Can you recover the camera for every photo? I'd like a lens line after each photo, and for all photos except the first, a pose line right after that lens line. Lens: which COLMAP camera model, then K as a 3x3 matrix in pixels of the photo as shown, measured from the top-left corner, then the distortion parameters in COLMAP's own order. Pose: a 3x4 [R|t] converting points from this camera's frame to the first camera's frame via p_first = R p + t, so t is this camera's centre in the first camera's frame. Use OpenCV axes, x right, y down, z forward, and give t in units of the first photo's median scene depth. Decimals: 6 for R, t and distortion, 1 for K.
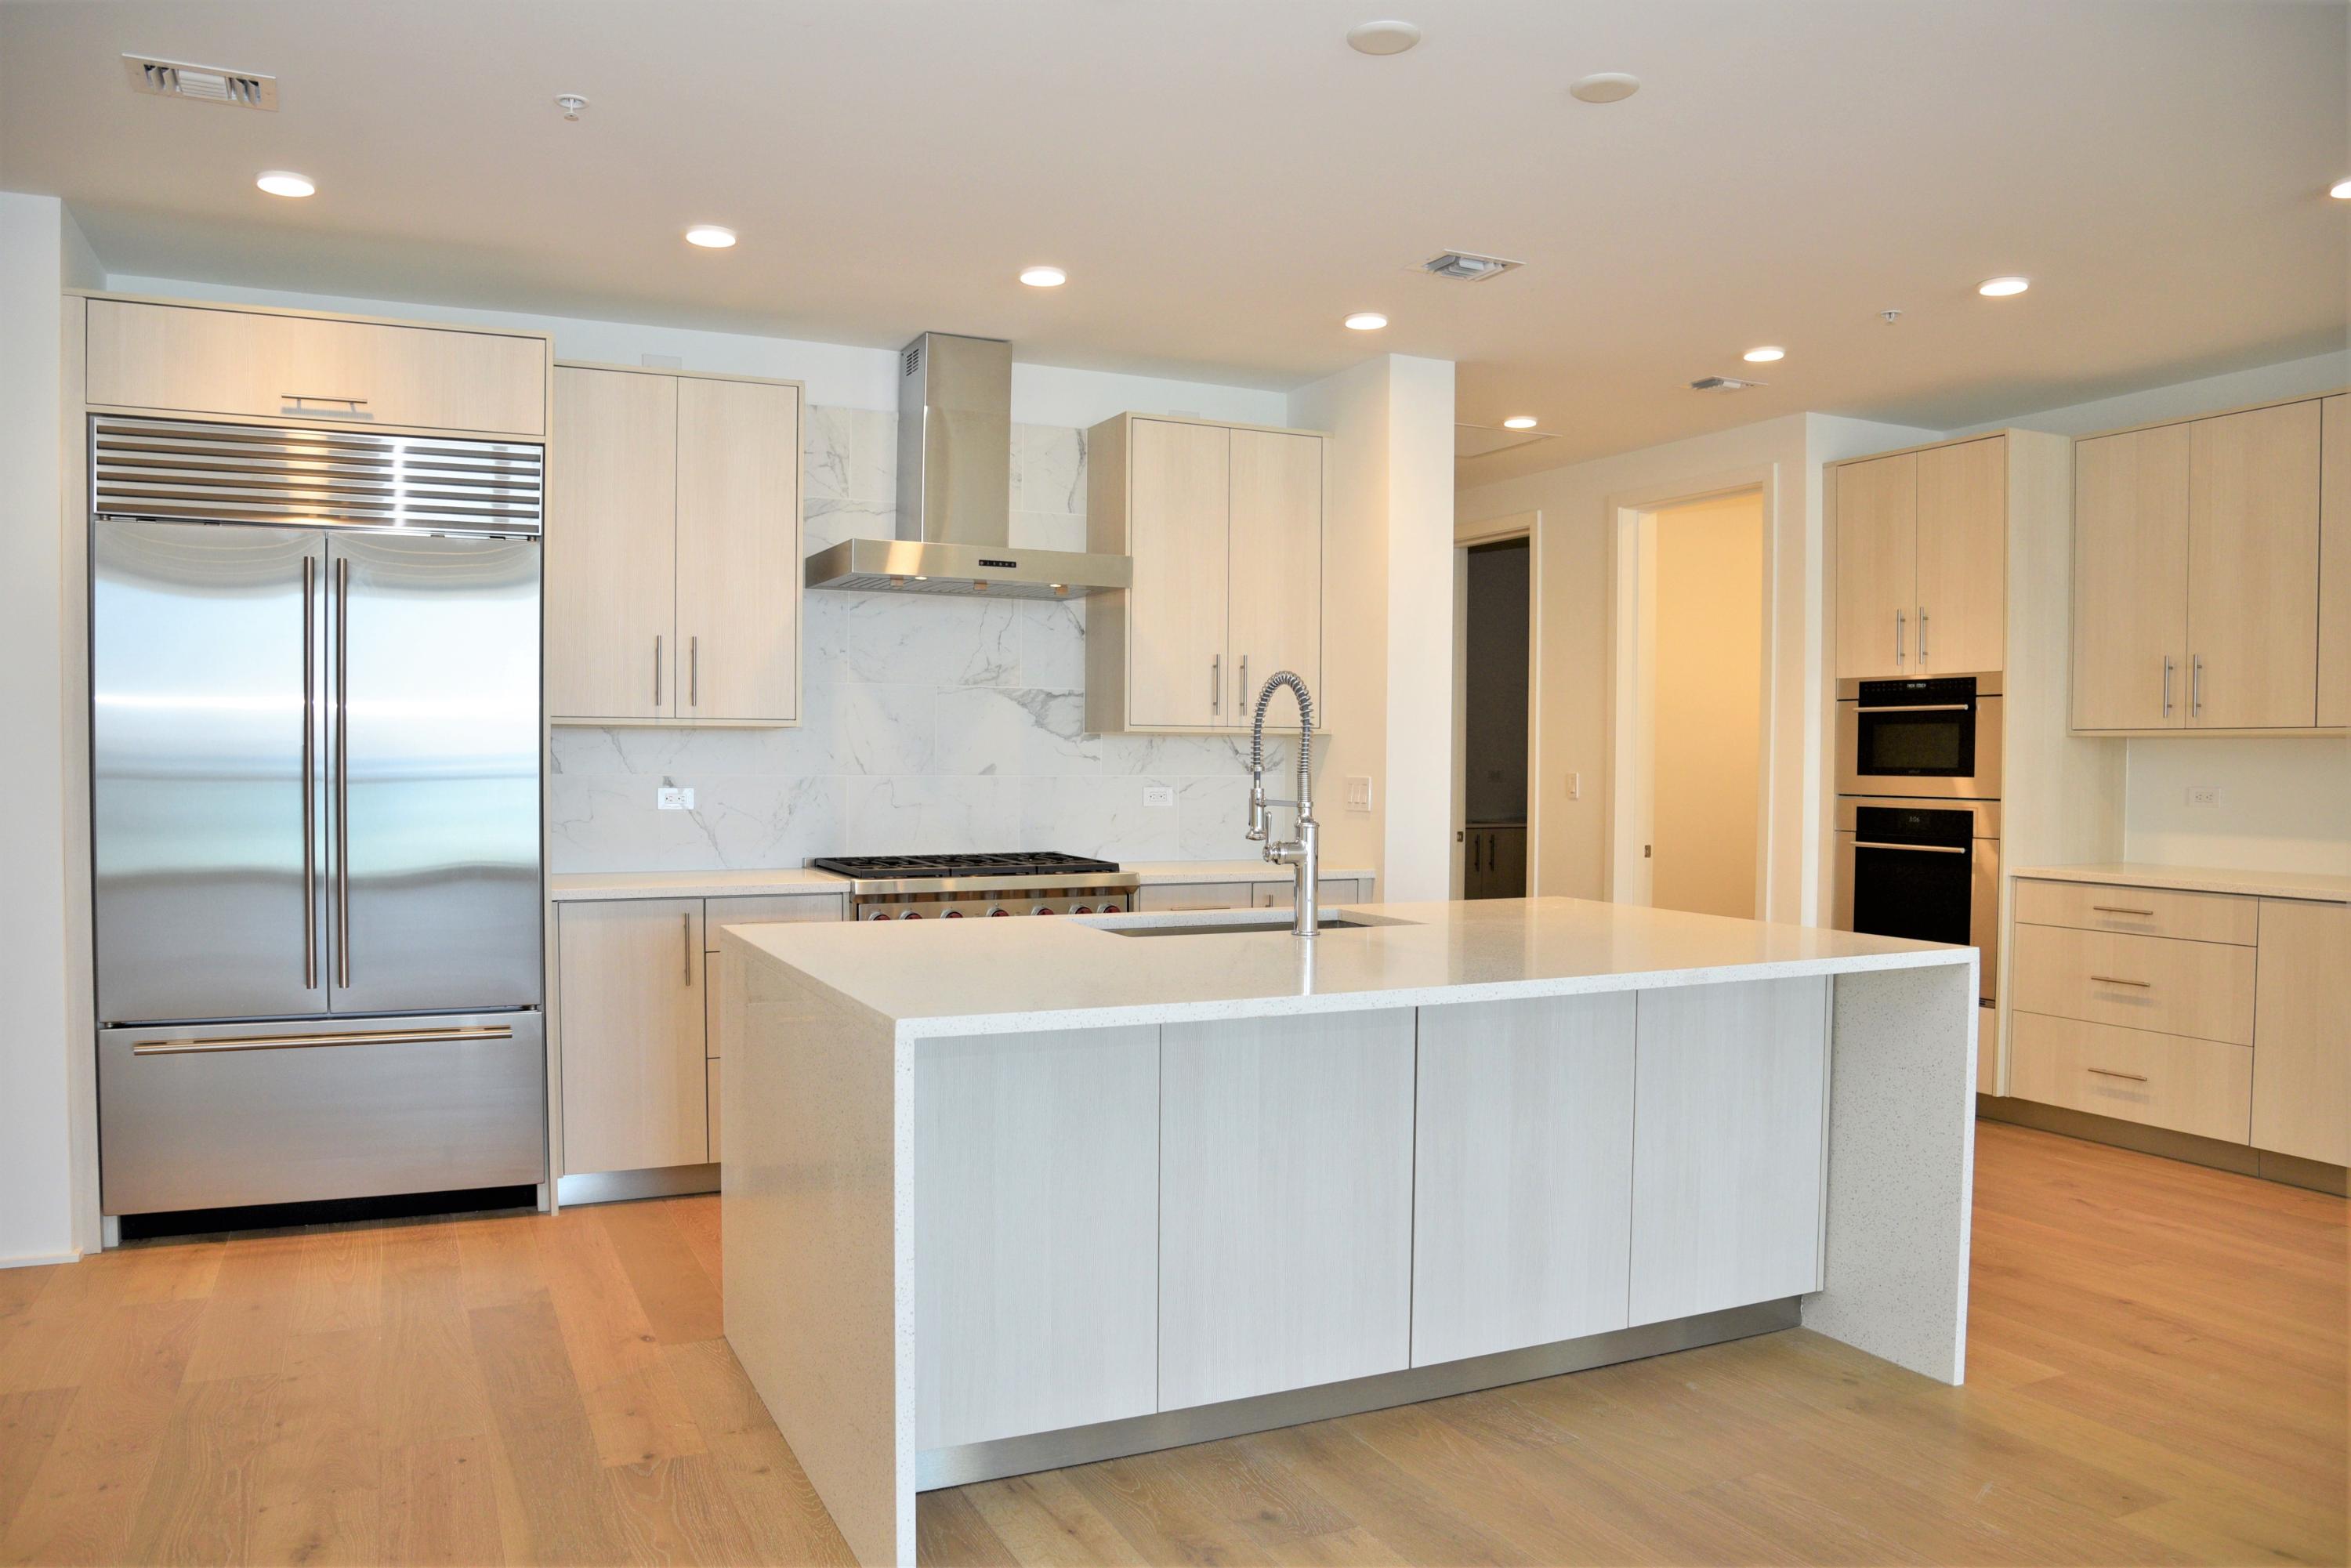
lens RADIAL K [[1686.6, 0, 1163.4], [0, 1686.6, 803.7], [0, 0, 1]] dist [-0.124142, 0.076075]
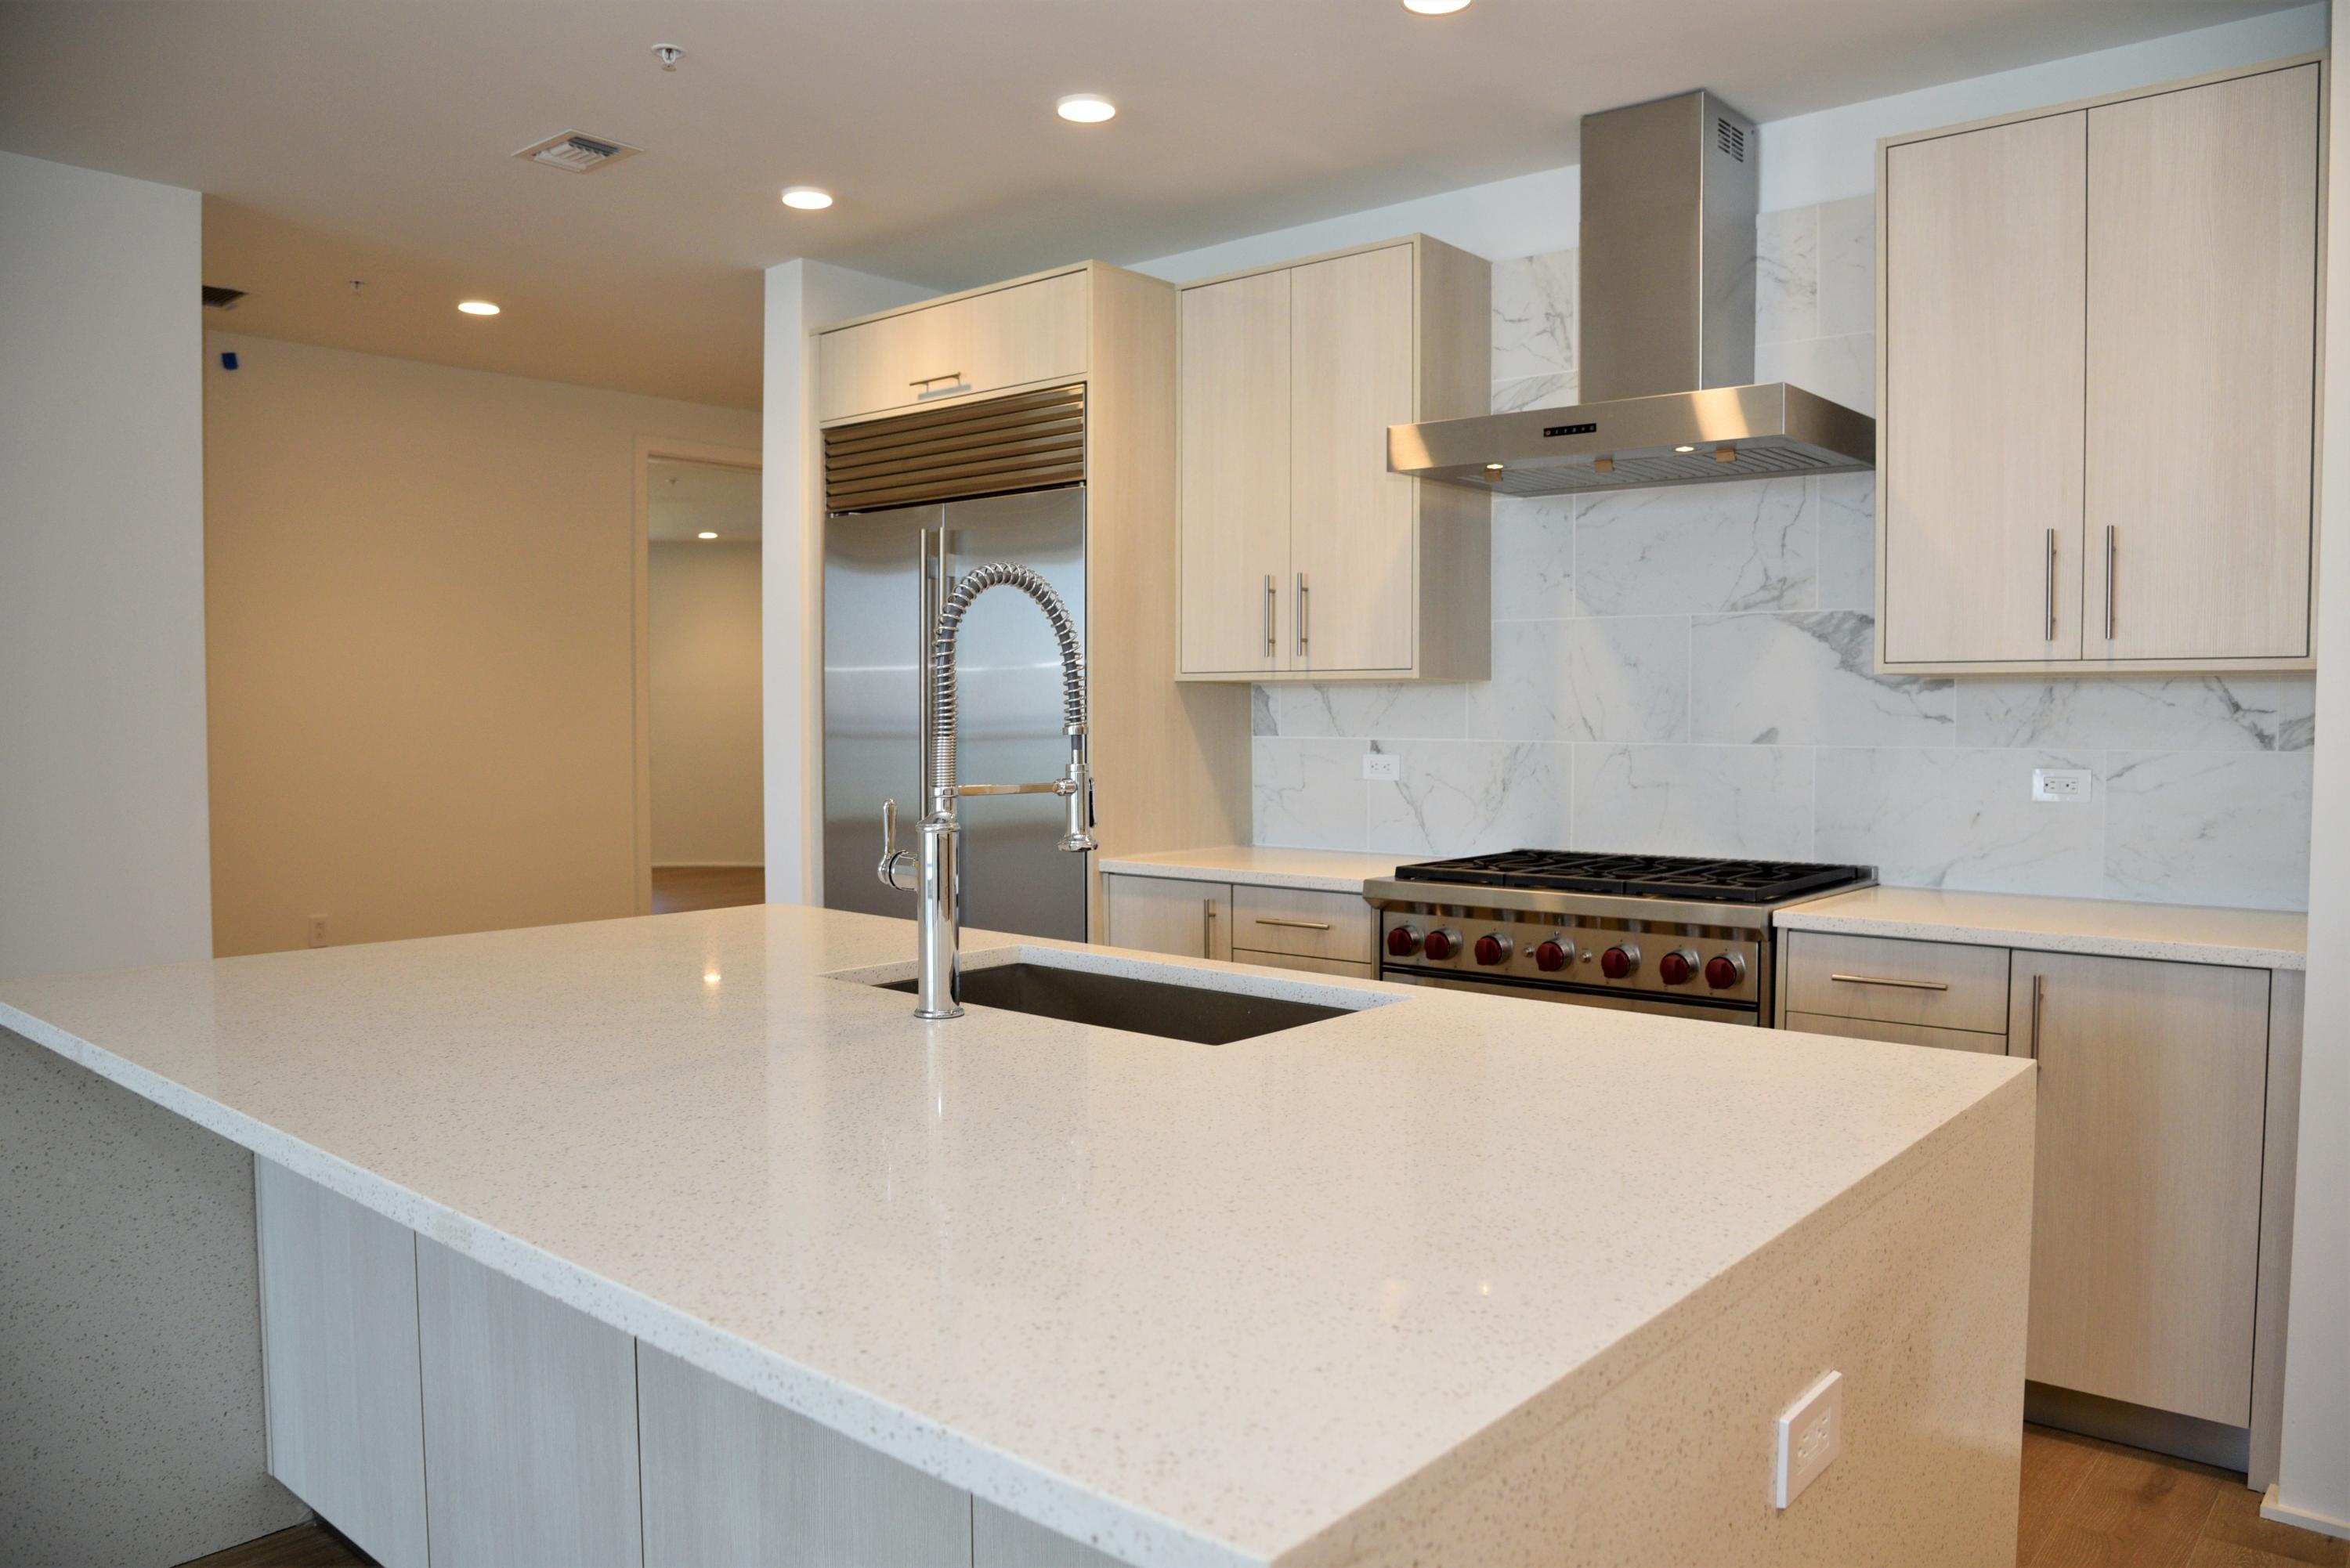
lens RADIAL K [[1660.8, 0, 1194.0], [0, 1660.8, 785.6], [0, 0, 1]] dist [-0.109726, 0.067470]
pose [[0.417162, 0.032882, -0.908237, 0.422122], [-0.024394, 0.999390, 0.024978, -0.012170], [0.908505, 0.011736, 0.417710, 0.561542]]
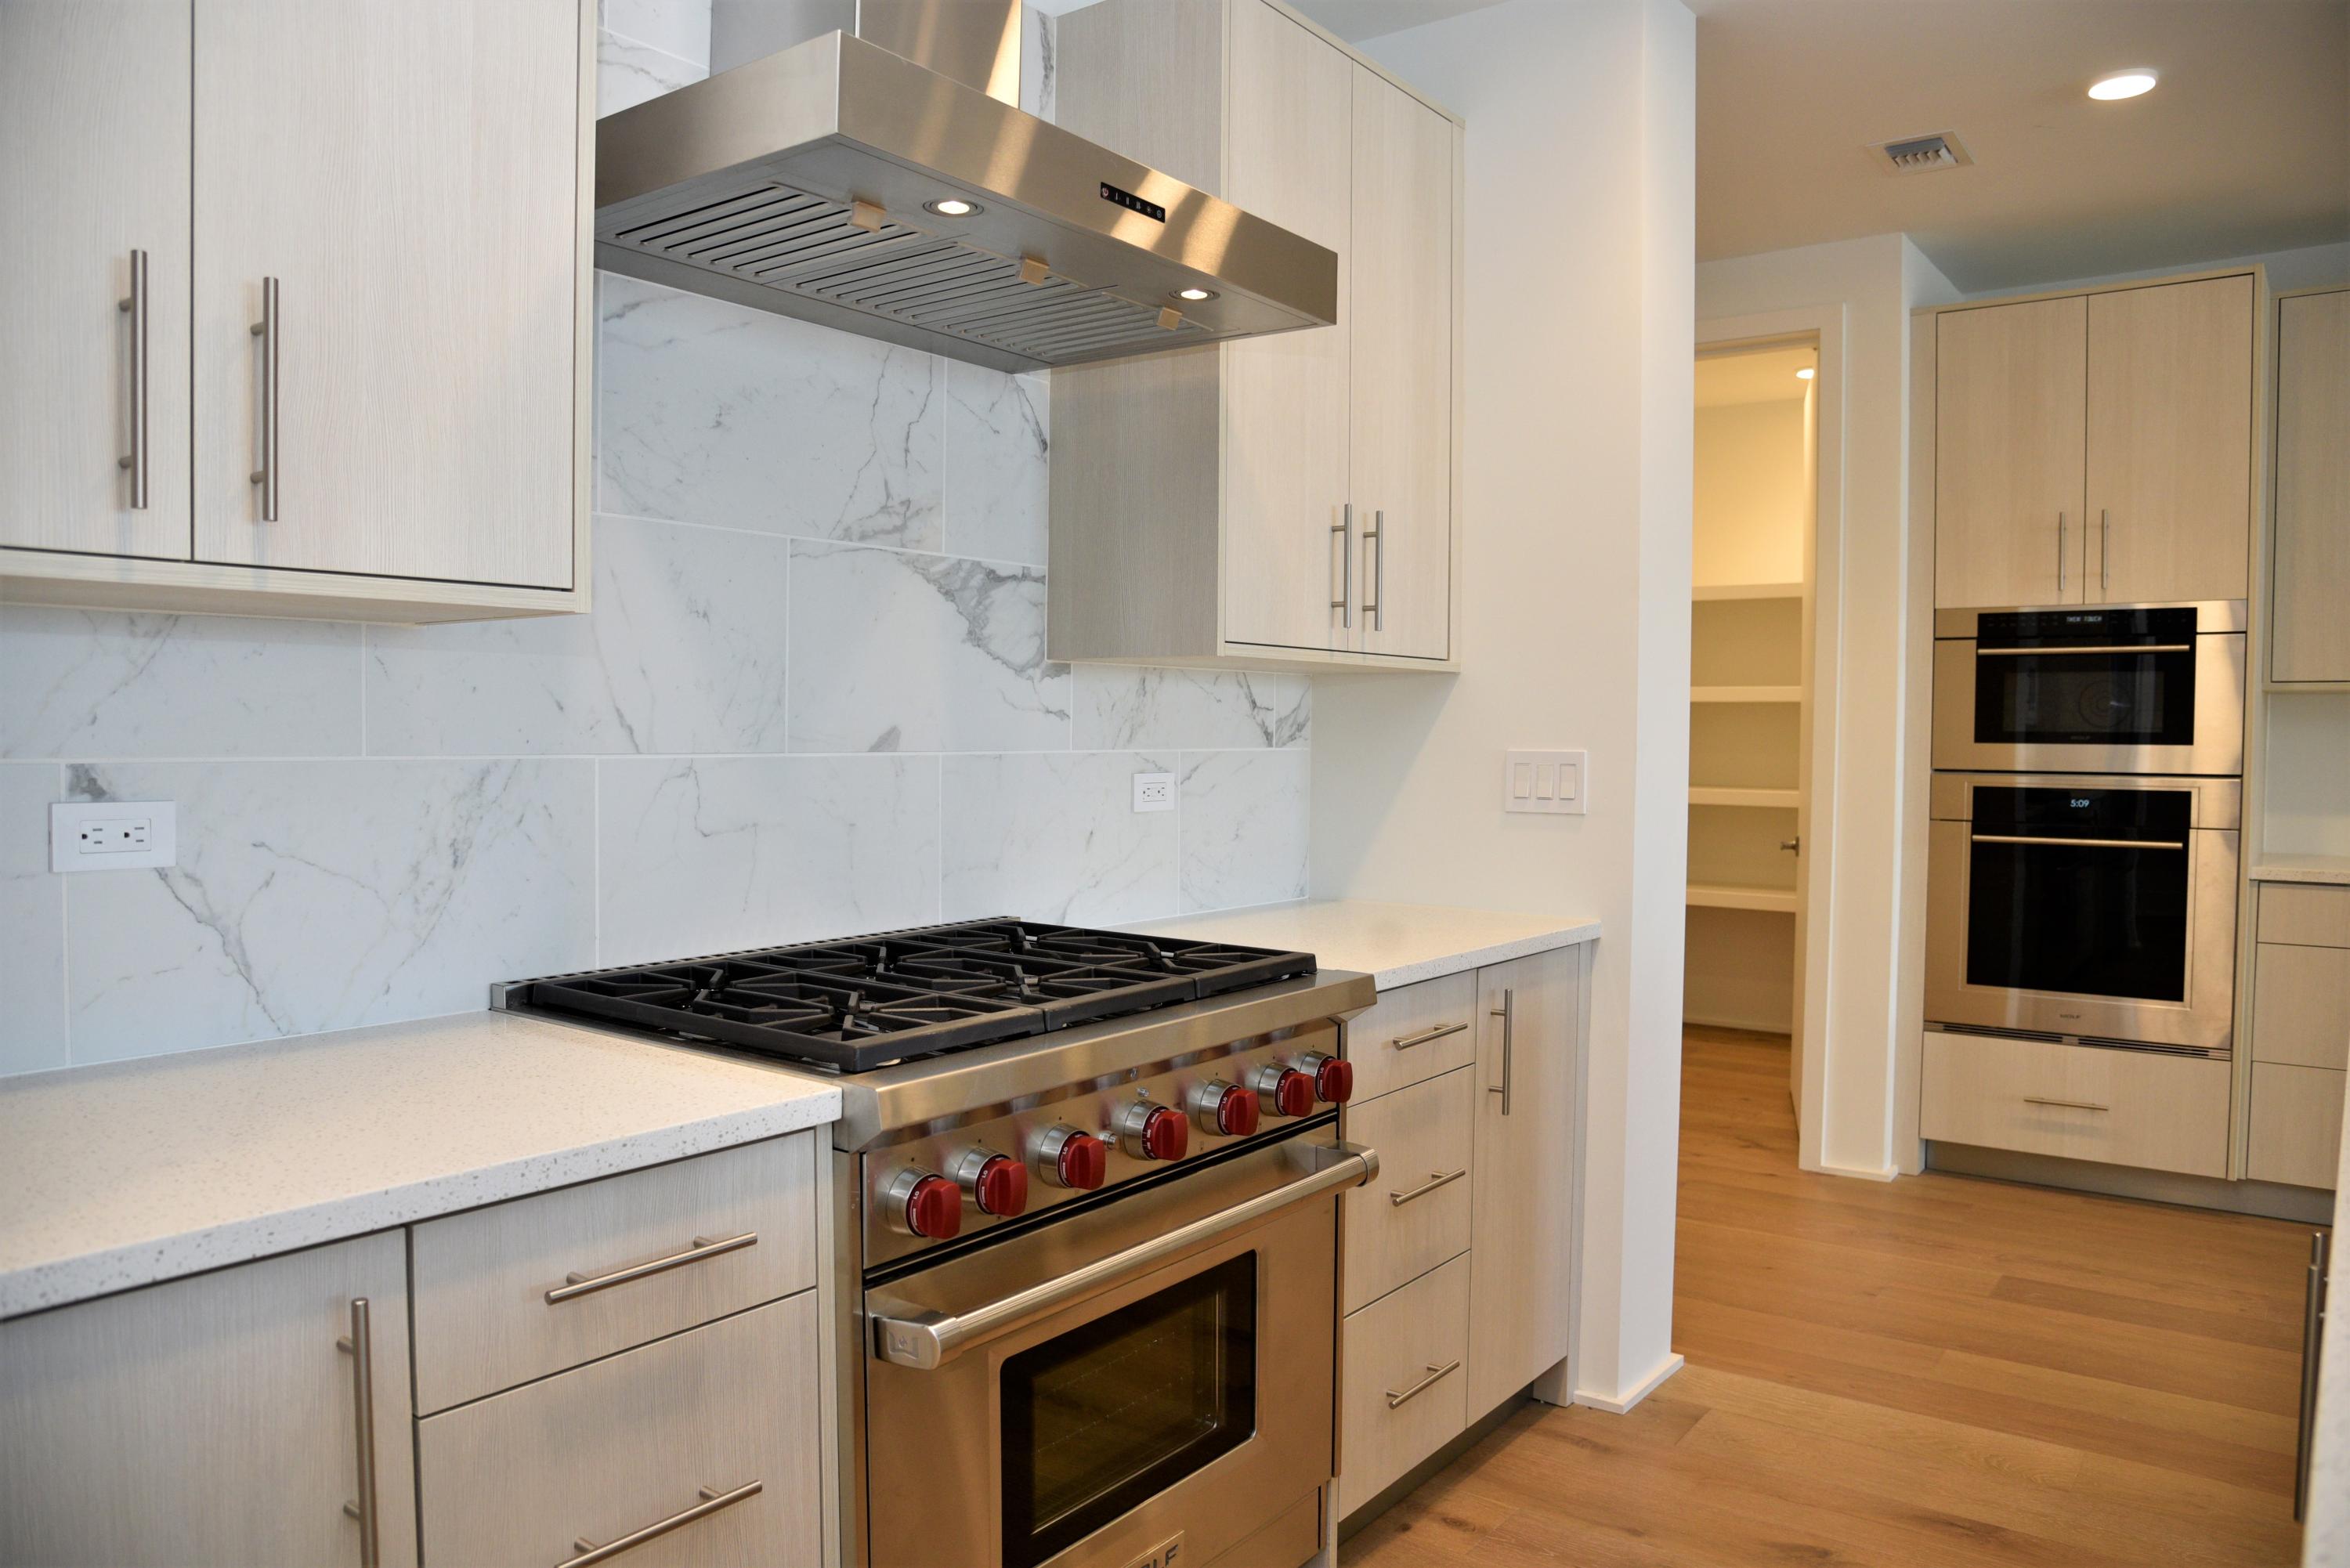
lens RADIAL K [[1660.8, 0, 1194.0], [0, 1660.8, 785.6], [0, 0, 1]] dist [-0.109726, 0.067470]
pose [[0.879971, -0.016617, 0.474736, -0.254044], [0.011688, 0.999843, 0.013332, -0.014154], [-0.474883, -0.006183, 0.880027, 0.632268]]
